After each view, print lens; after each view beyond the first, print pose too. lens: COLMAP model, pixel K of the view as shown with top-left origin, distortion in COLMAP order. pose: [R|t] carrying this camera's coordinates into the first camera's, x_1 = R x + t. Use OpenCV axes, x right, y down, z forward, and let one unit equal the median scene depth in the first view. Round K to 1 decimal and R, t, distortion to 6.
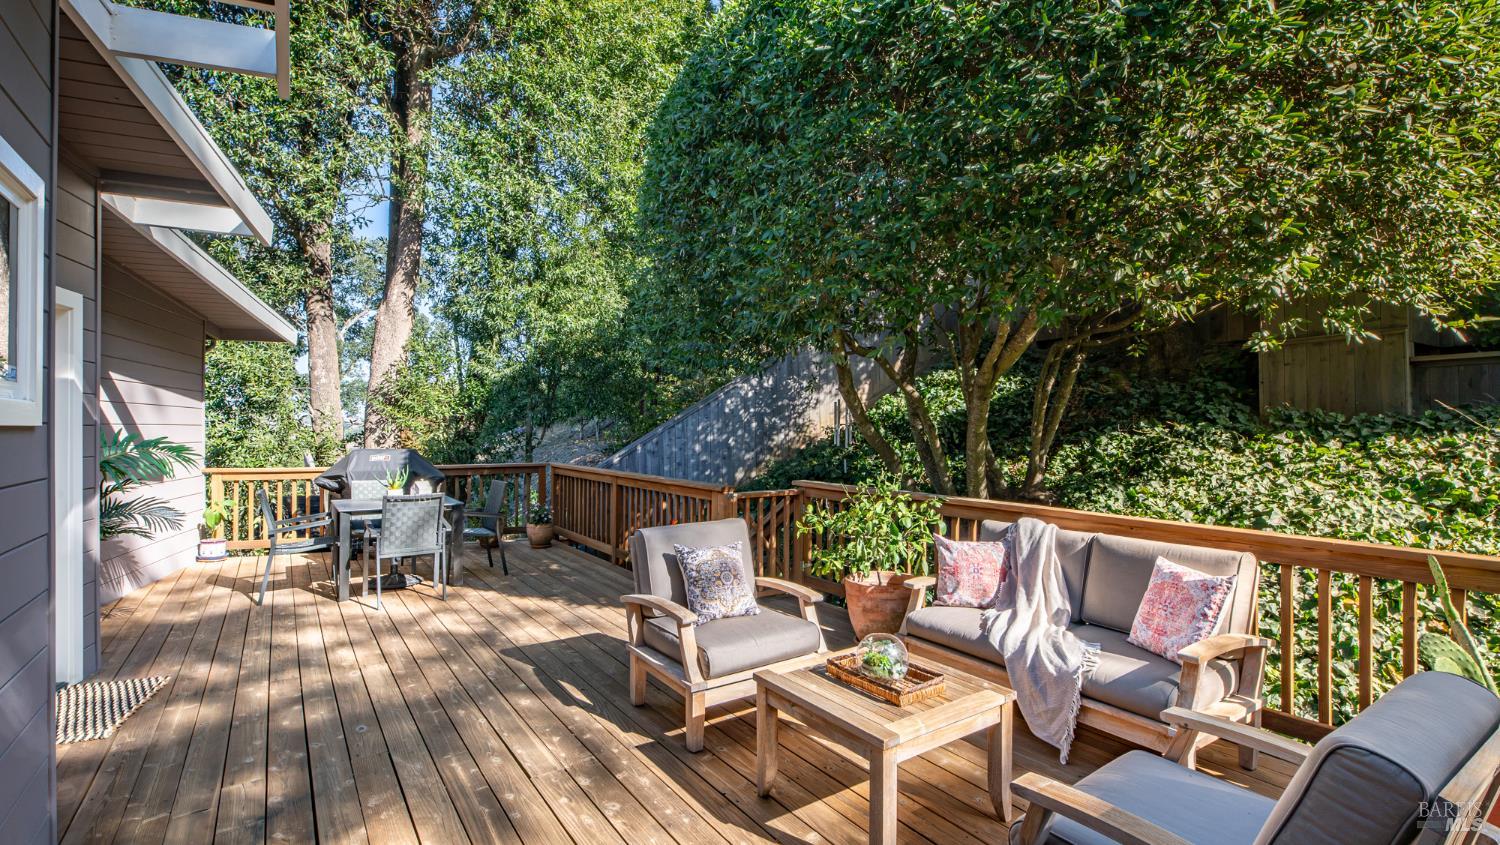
lens RADIAL K [[675.0, 0, 757.2], [0, 675.0, 425.6], [0, 0, 1]] dist [0.000131, -0.000756]
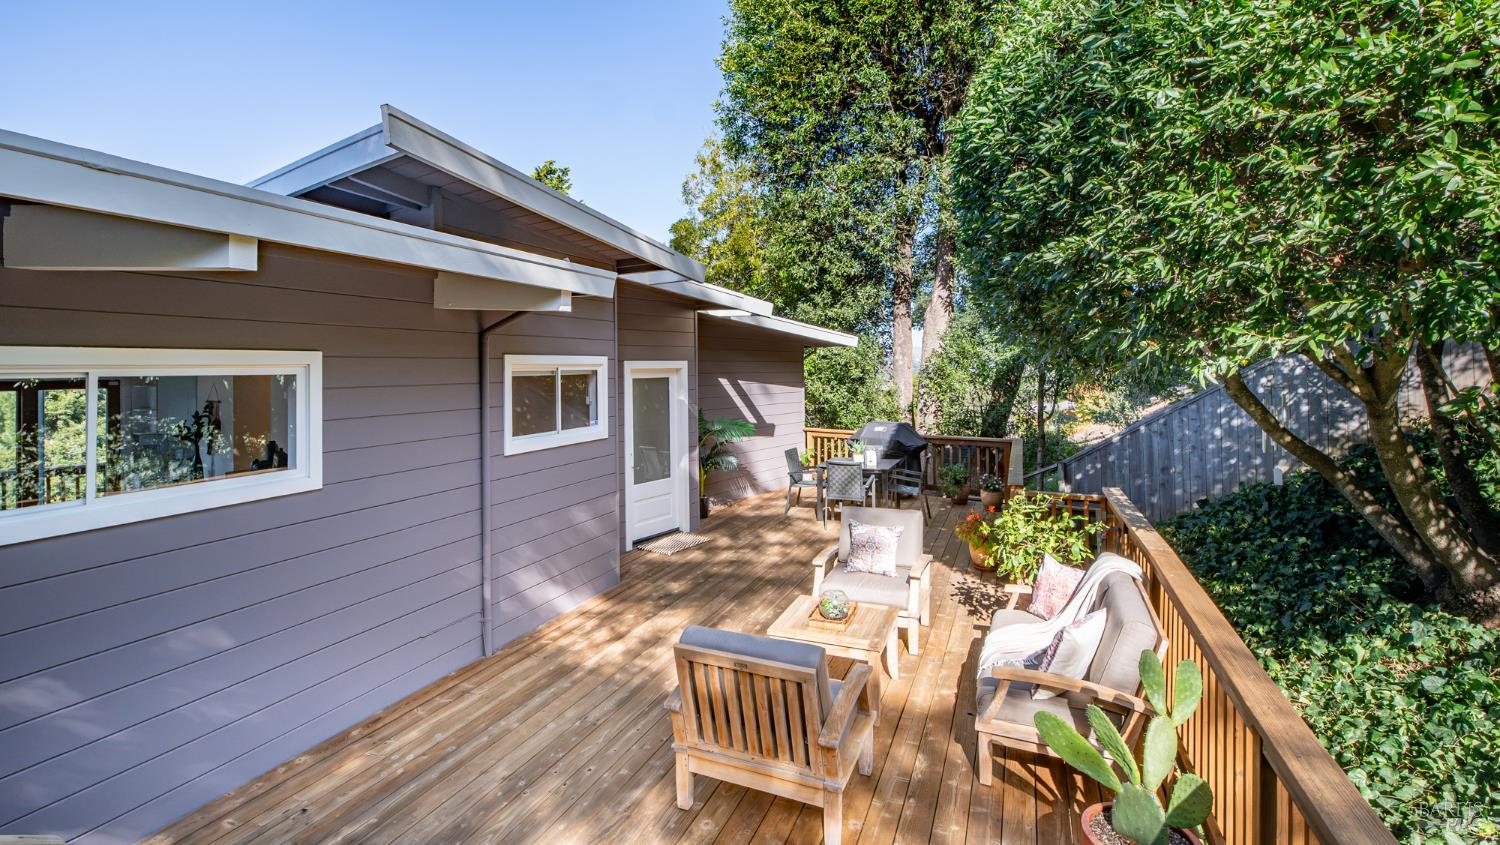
lens RADIAL K [[675.0, 0, 756.3], [0, 675.0, 359.7], [0, 0, 1]] dist [0.000131, -0.000756]
pose [[0.546259, -0.008901, -0.837569, 0.335221], [0.004139, 0.999960, -0.007927, -0.059768], [0.837606, 0.000863, 0.546274, -0.000011]]
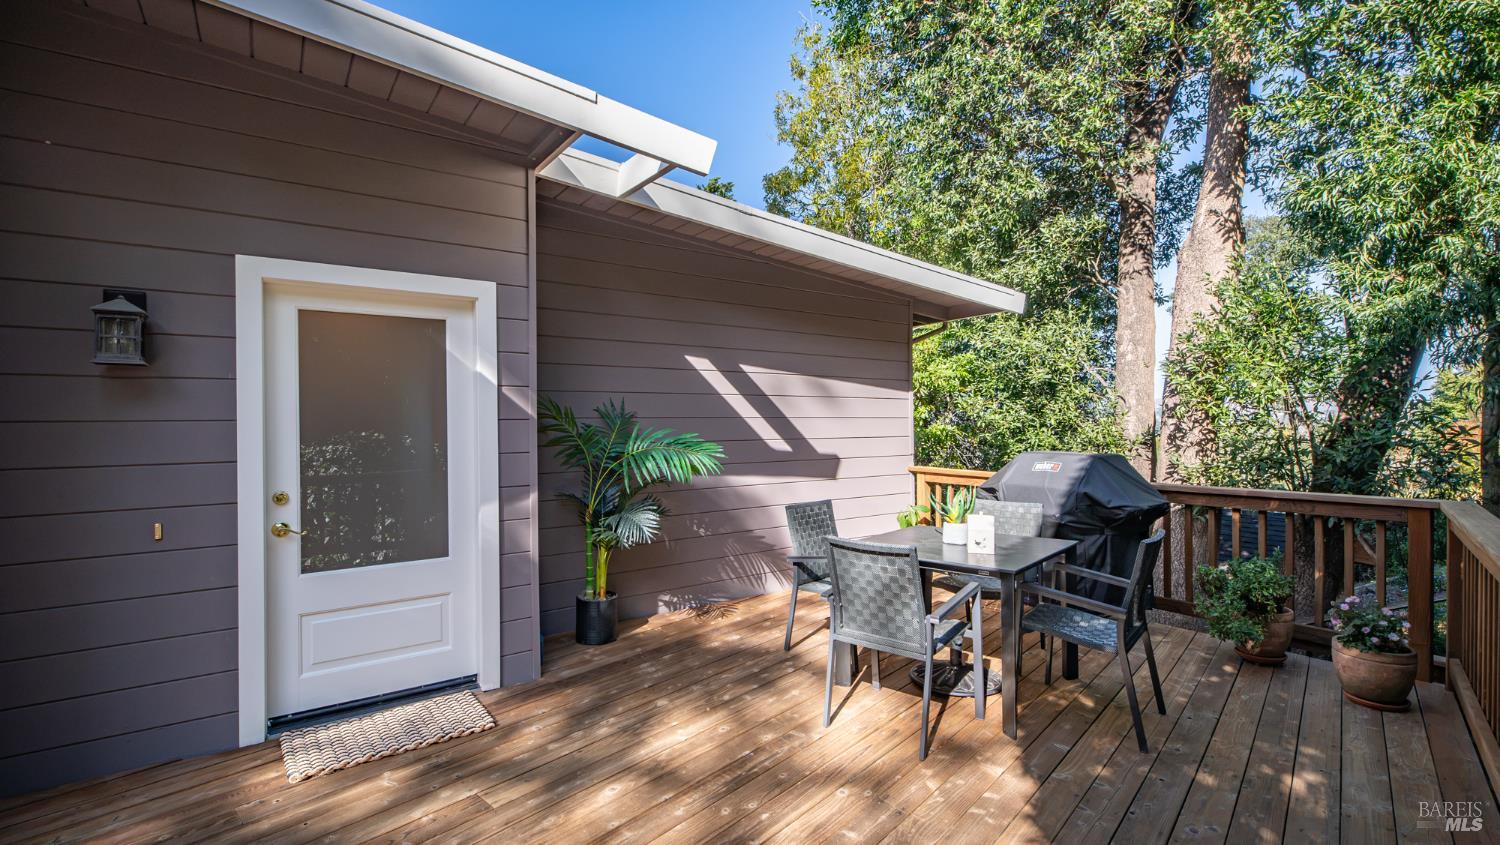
lens RADIAL K [[675.0, 0, 754.1], [0, 675.0, 424.4], [0, 0, 1]] dist [0.000131, -0.000756]
pose [[0.229667, 0.005378, -0.973254, 0.003428], [0.008099, 0.999940, 0.007437, 0.000133], [0.973236, -0.009590, 0.229610, 0.388802]]
